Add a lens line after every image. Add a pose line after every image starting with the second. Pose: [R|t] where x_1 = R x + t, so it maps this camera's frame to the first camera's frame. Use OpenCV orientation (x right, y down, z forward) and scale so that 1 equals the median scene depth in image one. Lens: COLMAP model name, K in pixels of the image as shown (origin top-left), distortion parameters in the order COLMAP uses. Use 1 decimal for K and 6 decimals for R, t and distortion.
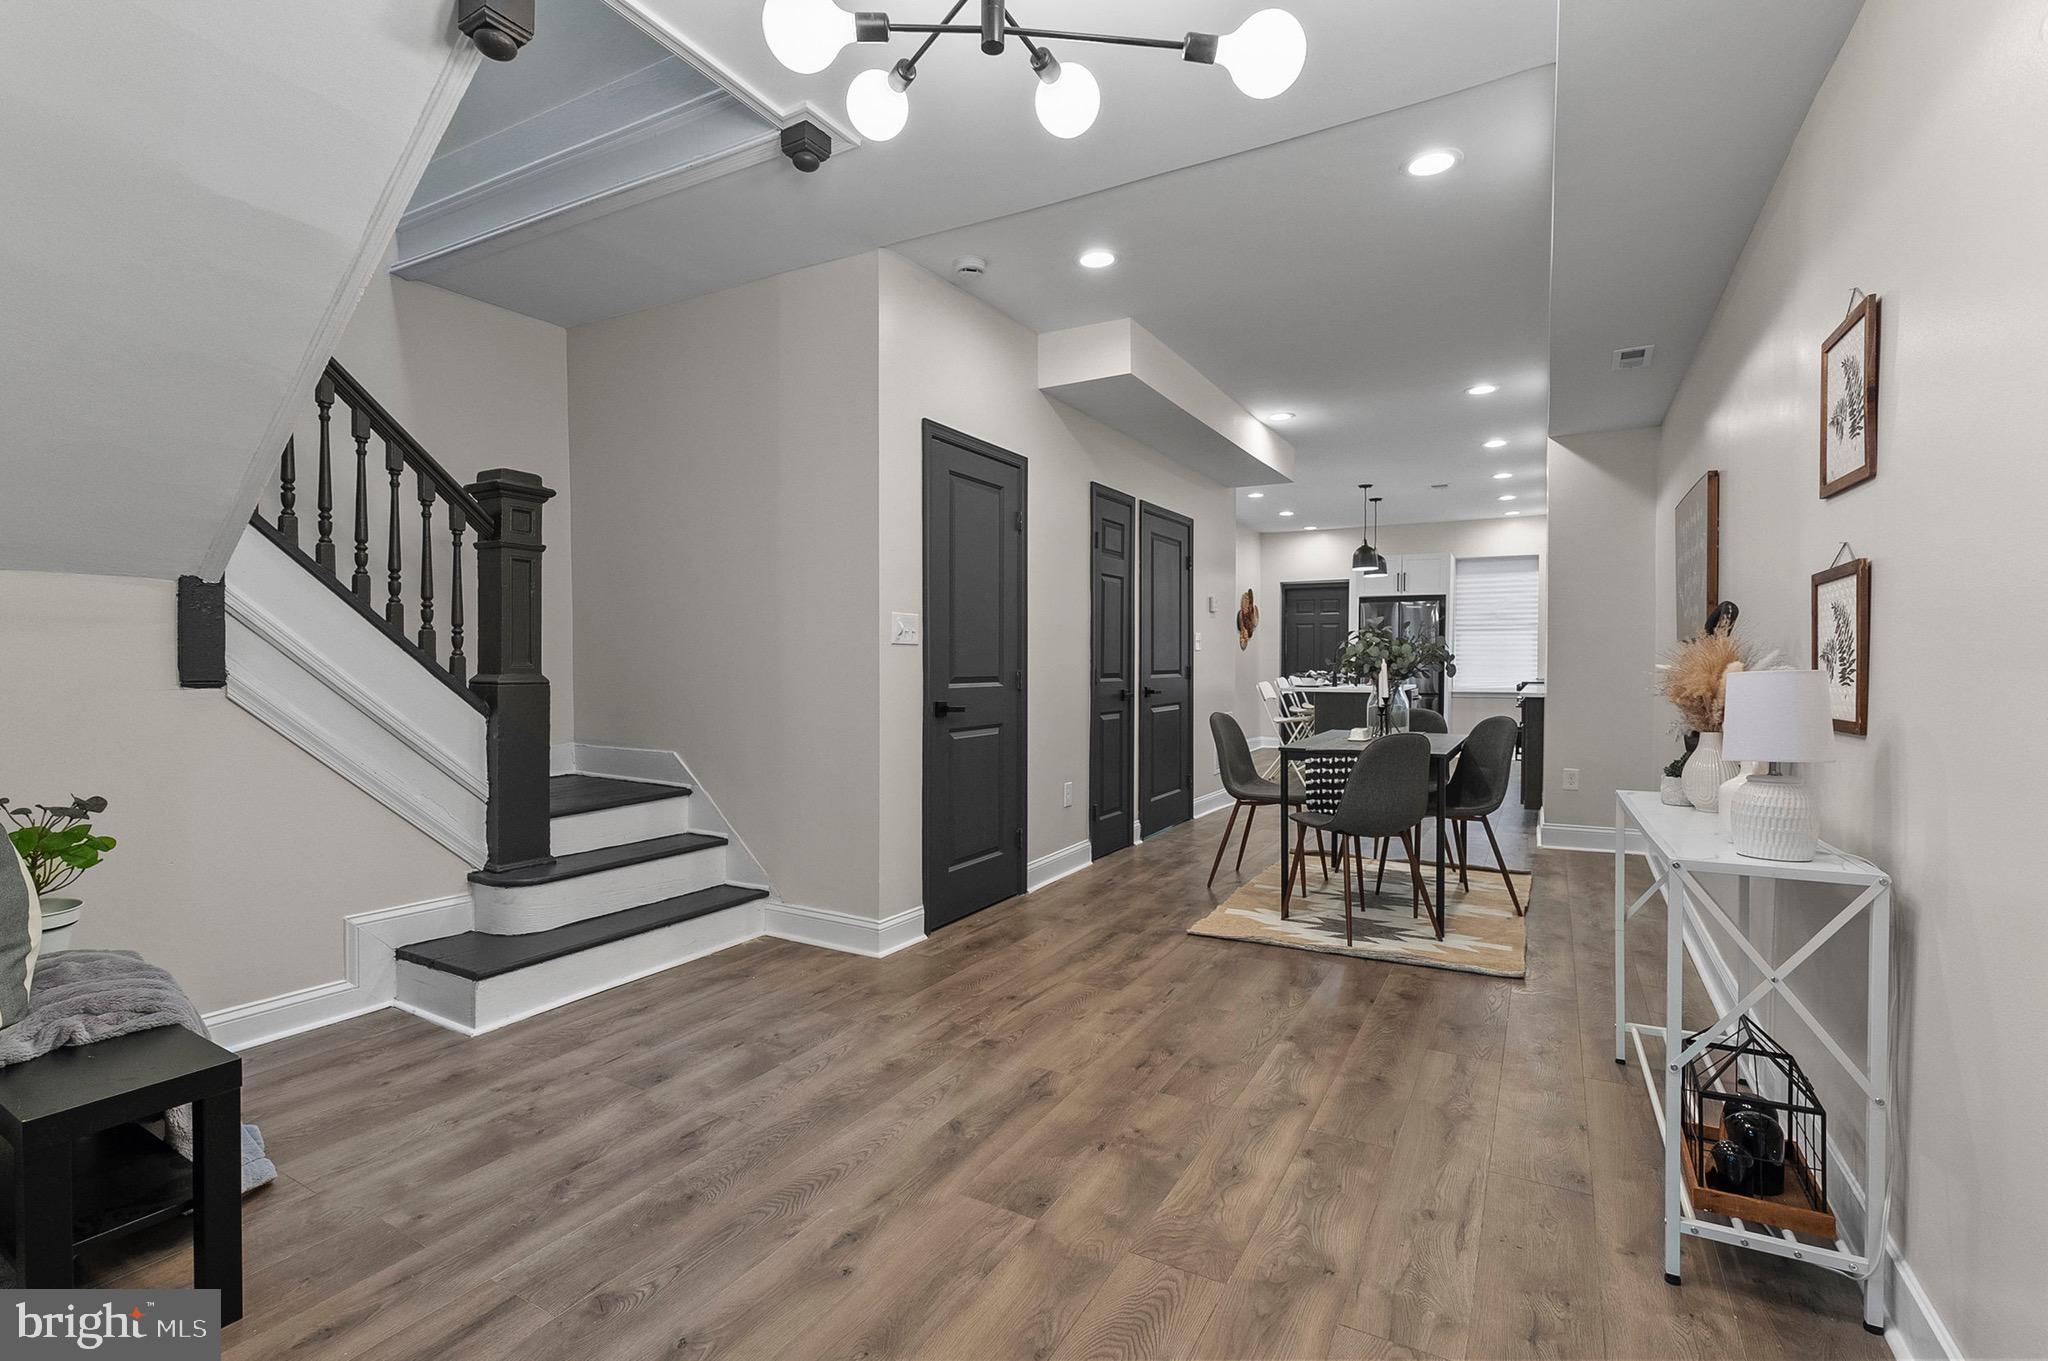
lens RADIAL K [[941.0, 0, 1024.0], [0, 941.0, 680.5], [0, 0, 1]] dist [-0.000178, -0.000051]
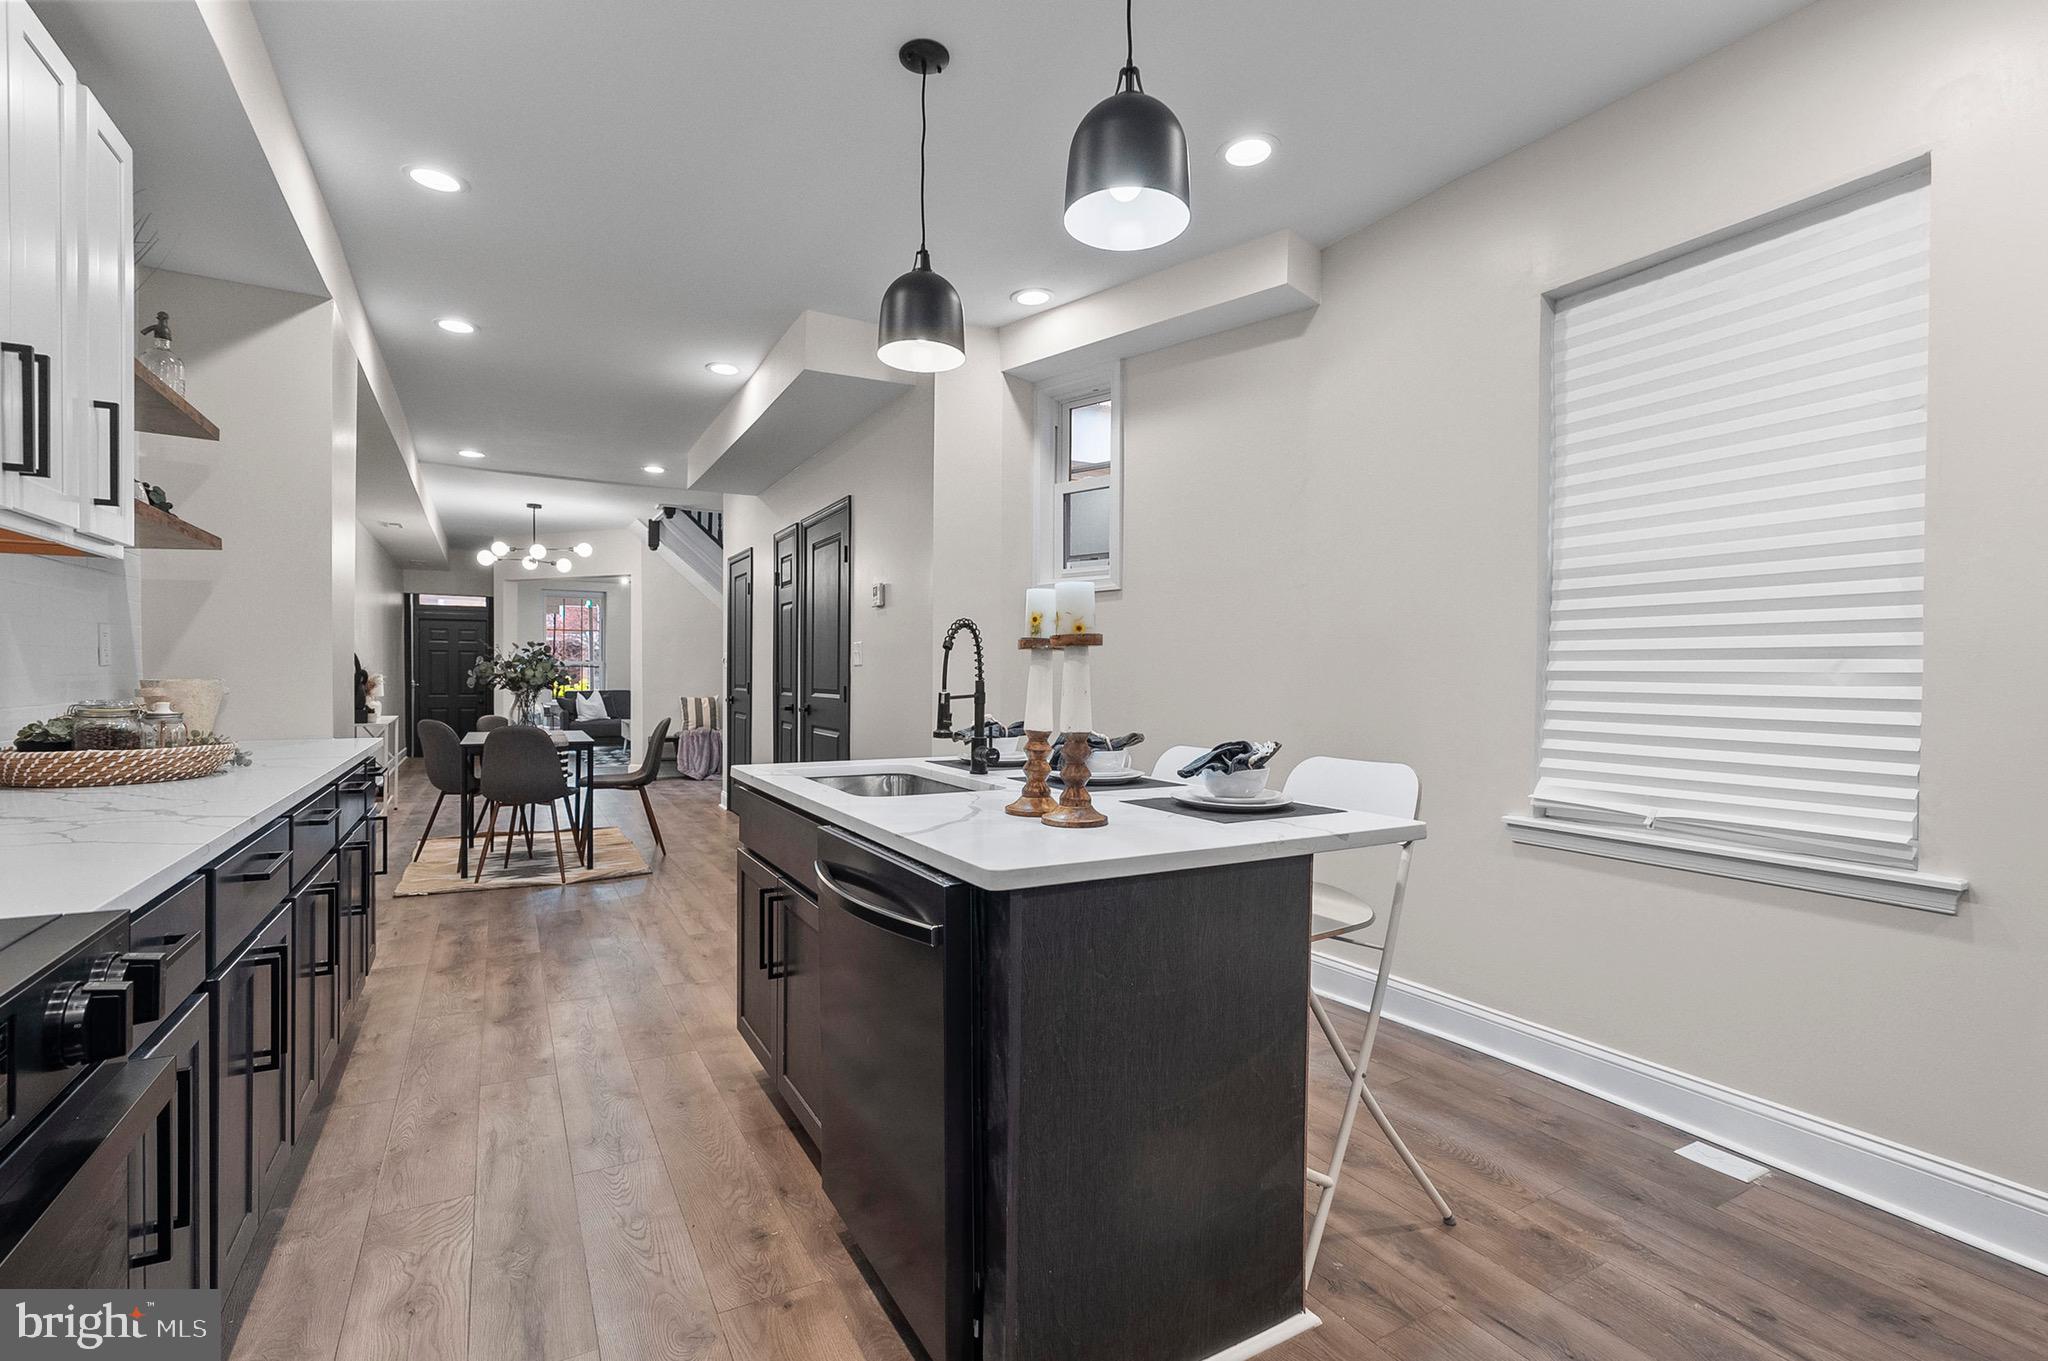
lens RADIAL K [[941.0, 0, 1024.0], [0, 941.0, 680.5], [0, 0, 1]] dist [-0.000178, -0.000051]
pose [[-0.520133, 0.001701, -0.854083, 0.882176], [-0.026559, 0.999482, 0.018165, -0.044179], [0.853672, 0.032132, -0.519819, 1.773615]]
